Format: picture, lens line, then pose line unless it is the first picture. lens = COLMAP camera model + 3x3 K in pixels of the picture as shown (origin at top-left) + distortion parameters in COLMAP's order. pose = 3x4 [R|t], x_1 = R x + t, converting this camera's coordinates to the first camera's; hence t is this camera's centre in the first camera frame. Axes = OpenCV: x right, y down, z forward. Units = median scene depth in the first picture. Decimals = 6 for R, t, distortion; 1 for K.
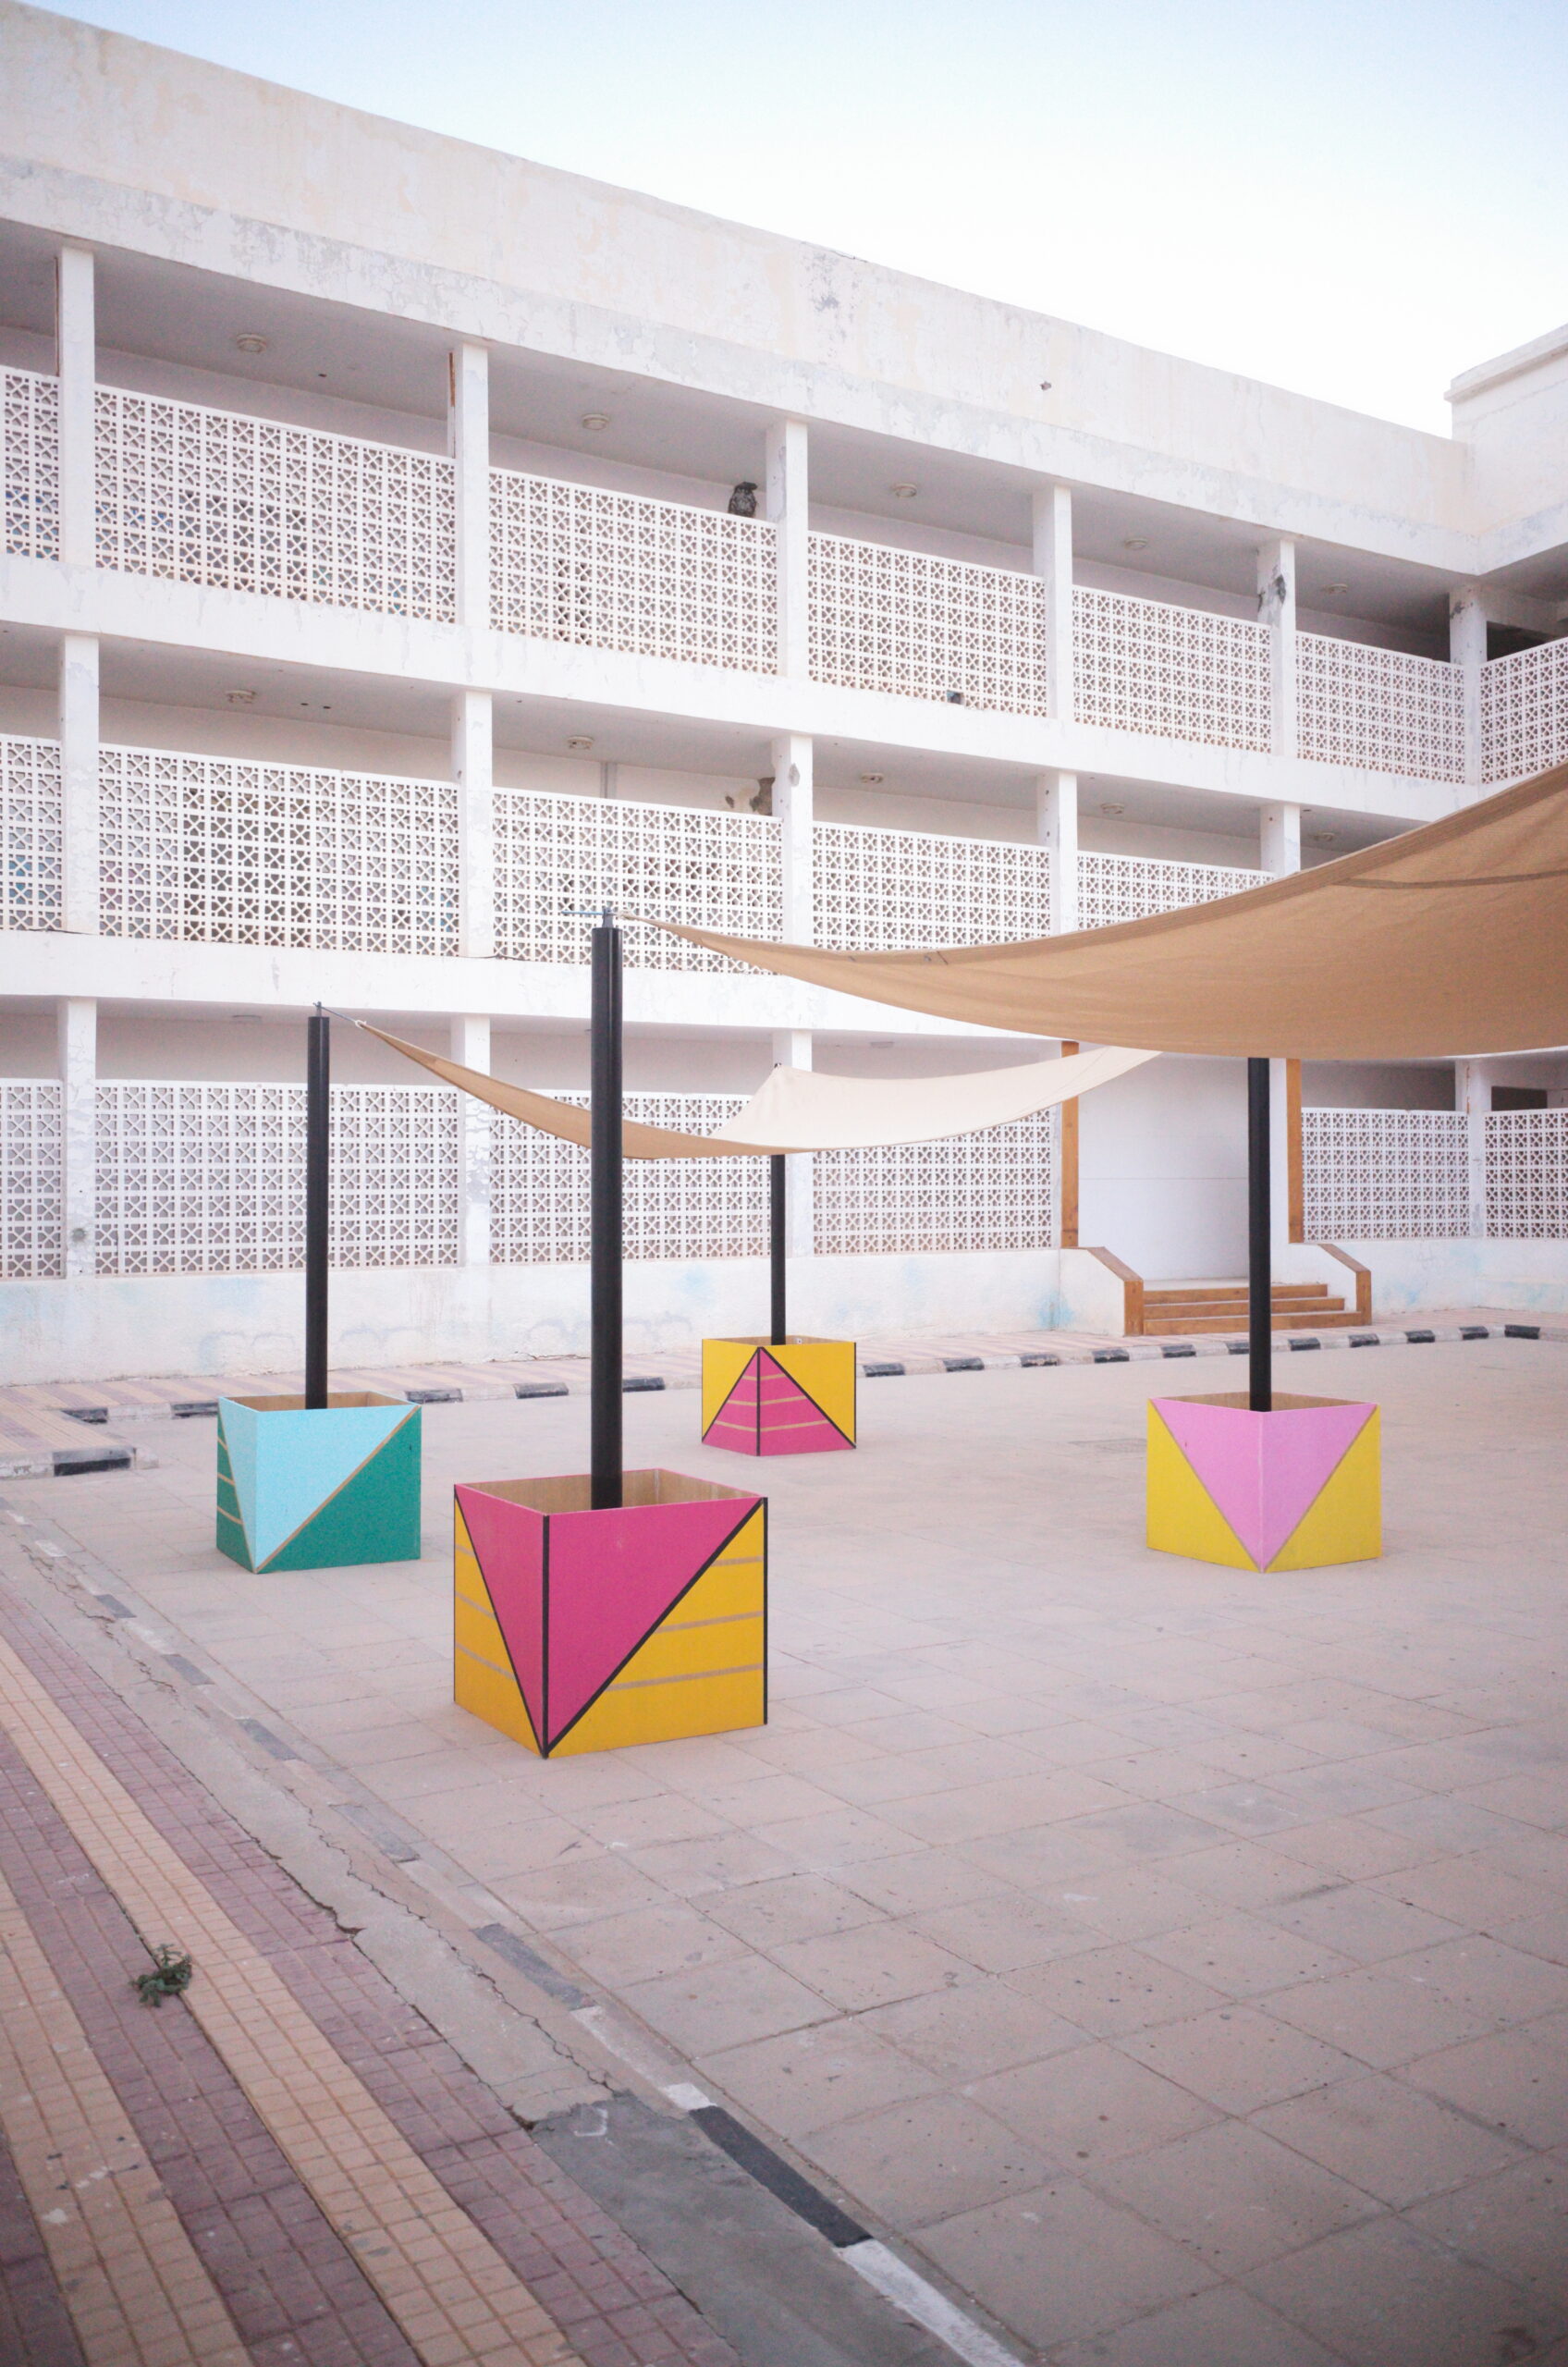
lens RADIAL K [[1875.8, 0, 784.0], [0, 1875.8, 1183.5], [0, 0, 1]] dist [-0.010364, 0.015986]
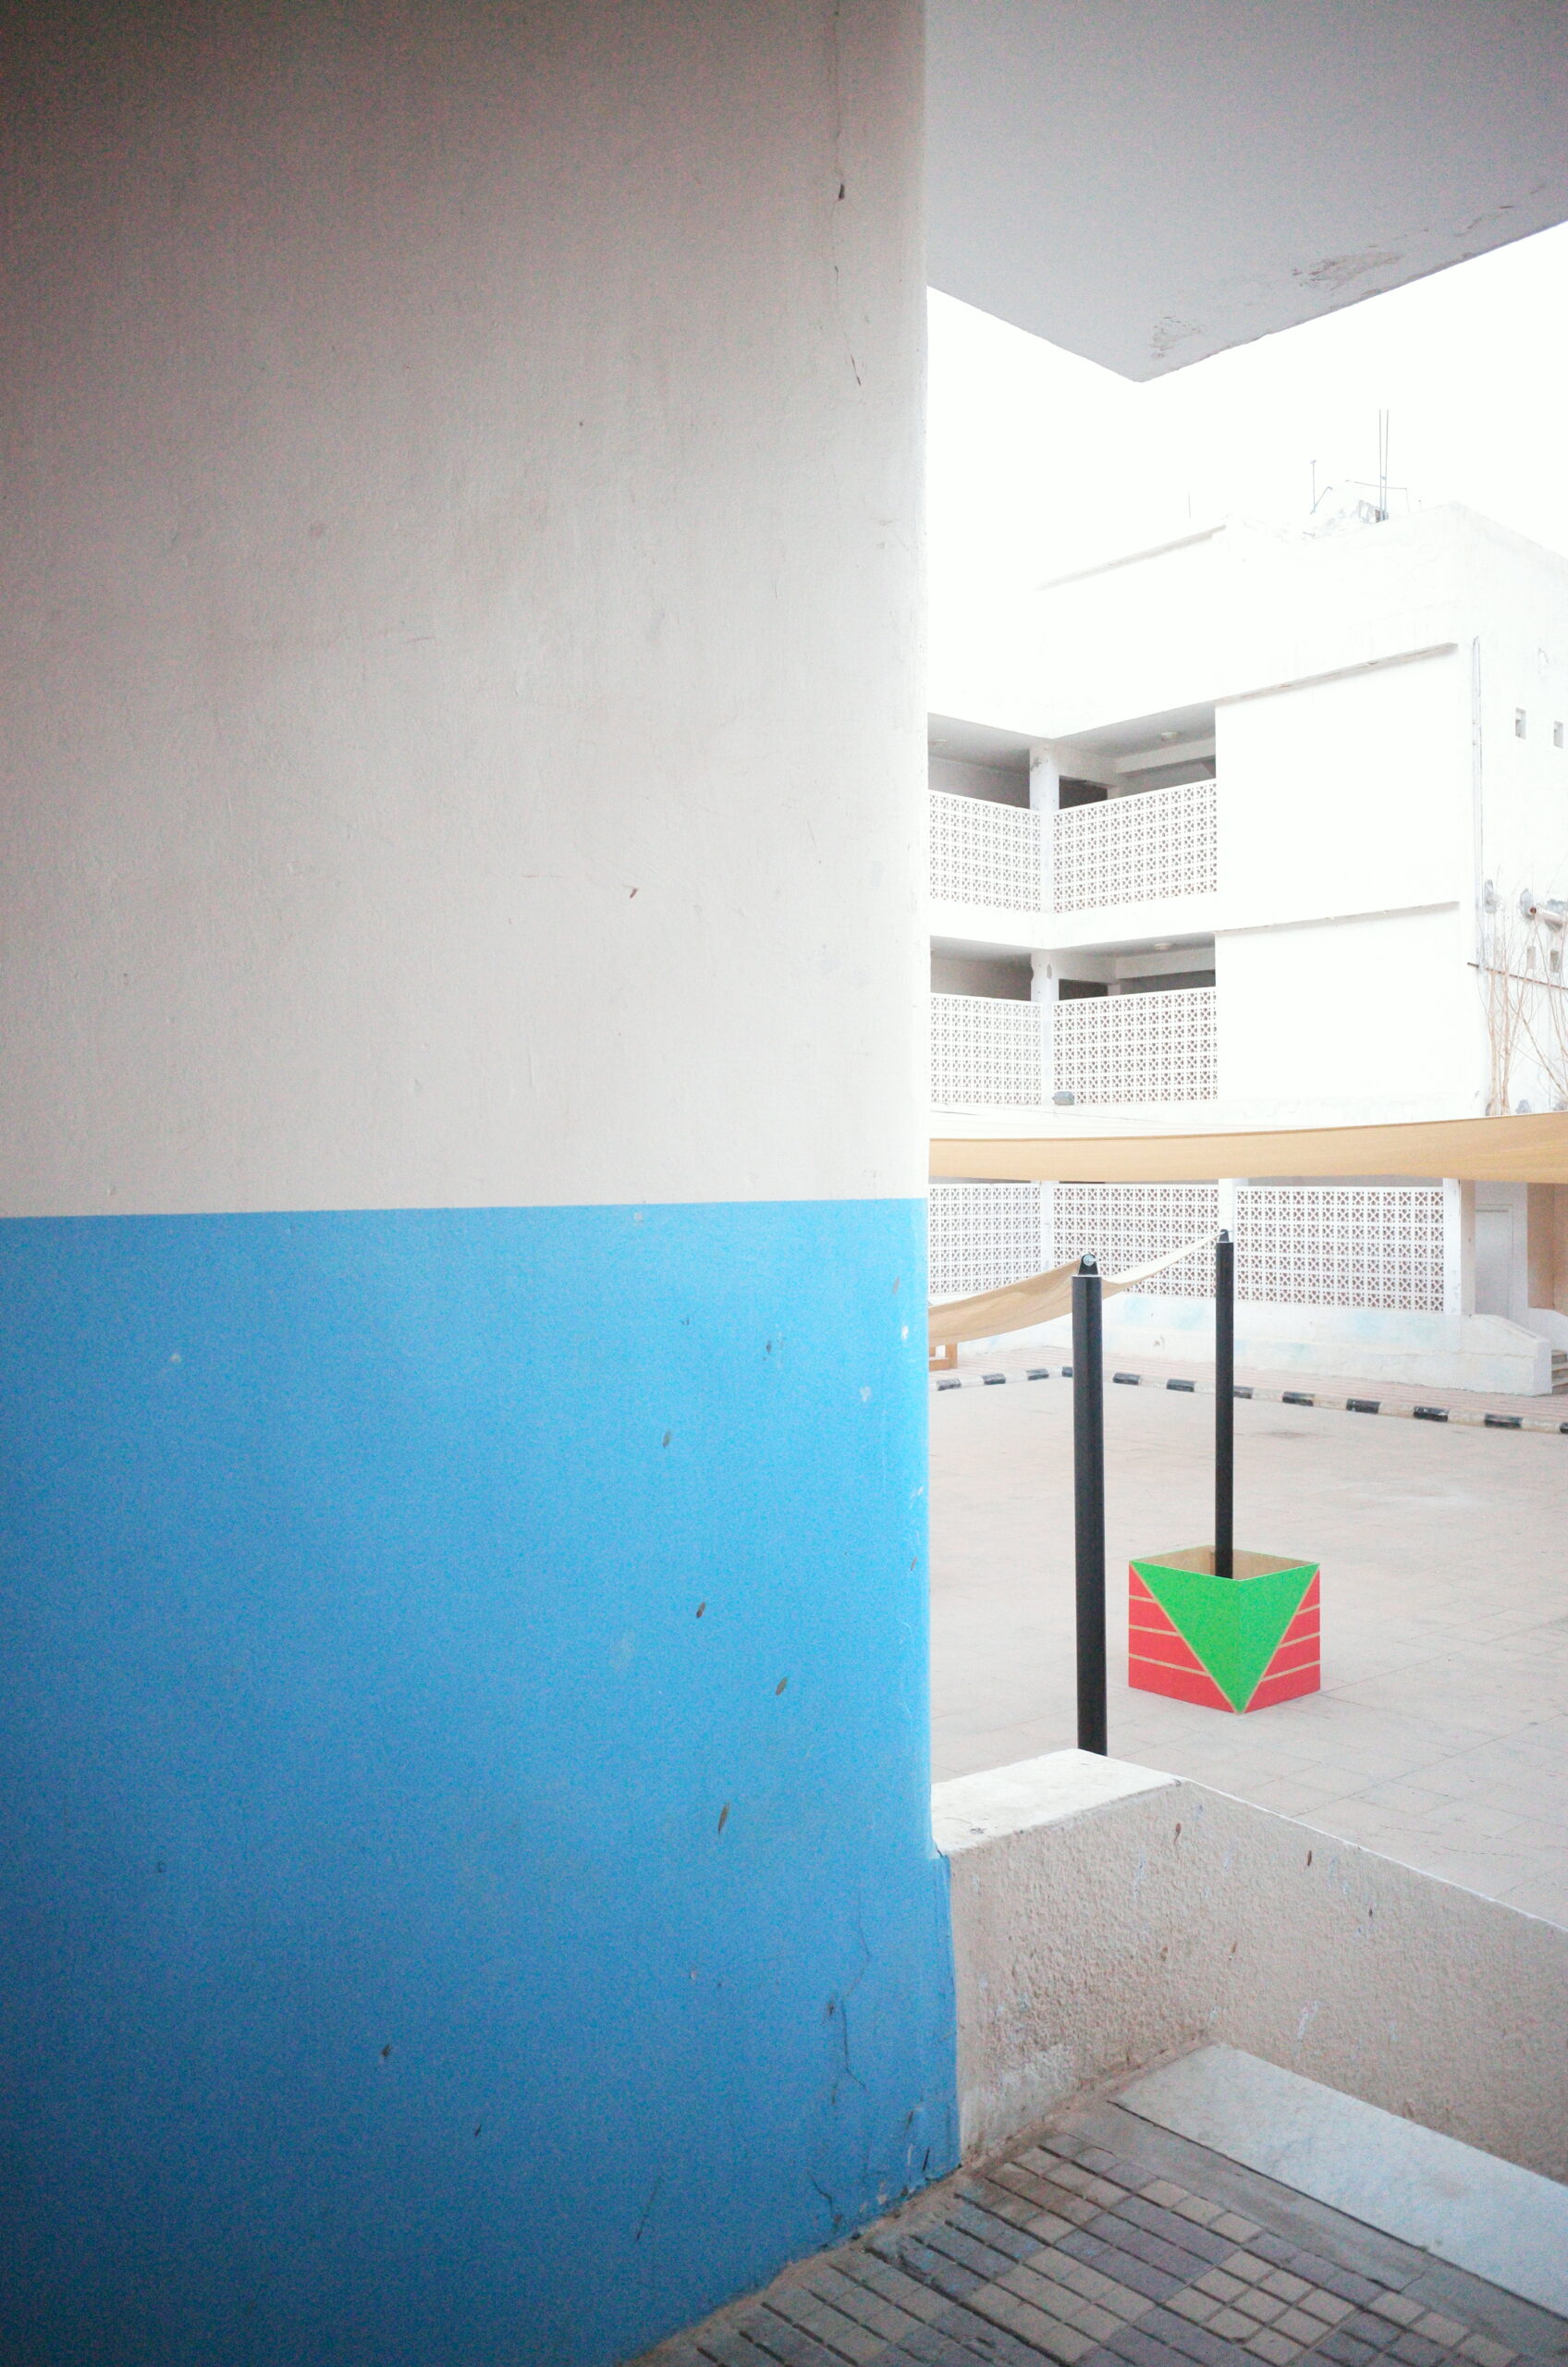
lens RADIAL K [[1879.2, 0, 784.0], [0, 1879.2, 1183.5], [0, 0, 1]] dist [-0.011724, 0.018600]
pose [[0.982436, 0.004643, 0.186540, -0.026818], [-0.006775, 0.999919, 0.010791, -0.061965], [-0.186474, -0.011866, 0.982388, -0.190394]]
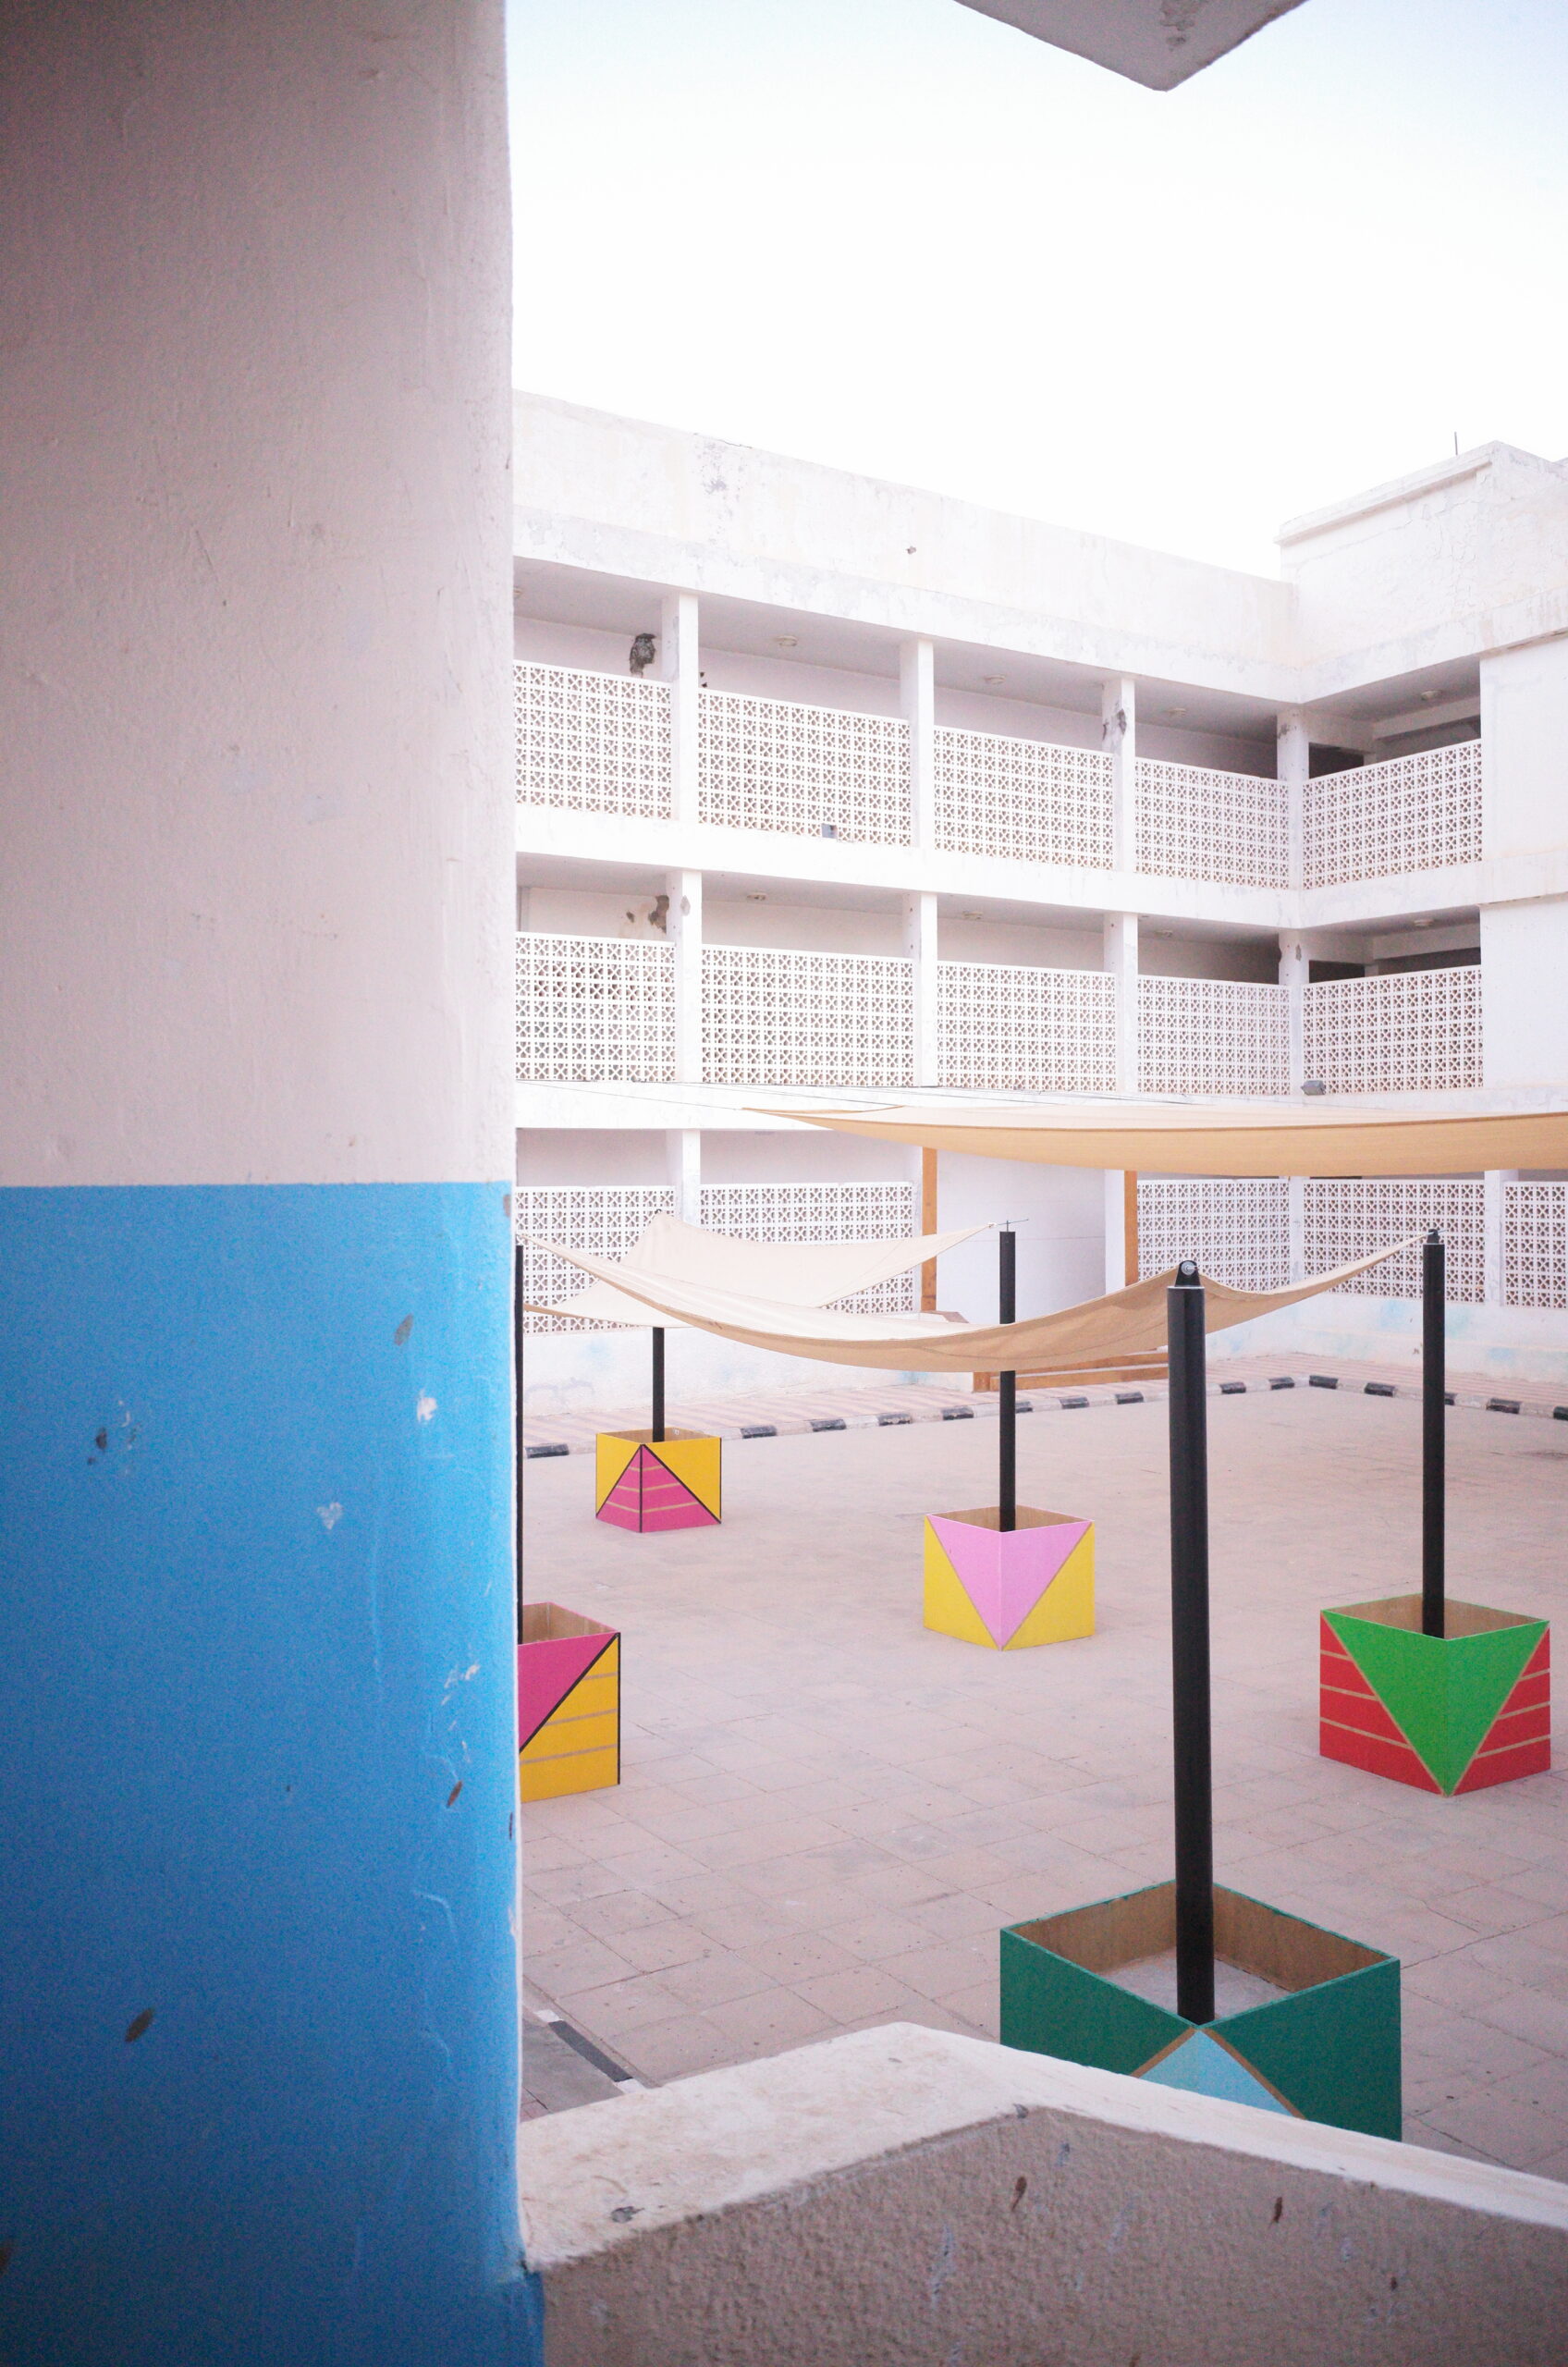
lens RADIAL K [[1879.2, 0, 784.0], [0, 1879.2, 1183.5], [0, 0, 1]] dist [-0.011724, 0.018600]
pose [[0.999088, 0.002726, 0.042612, 0.016408], [-0.003274, 0.999913, 0.012799, -0.060572], [-0.042573, -0.012927, 0.999010, -0.142502]]
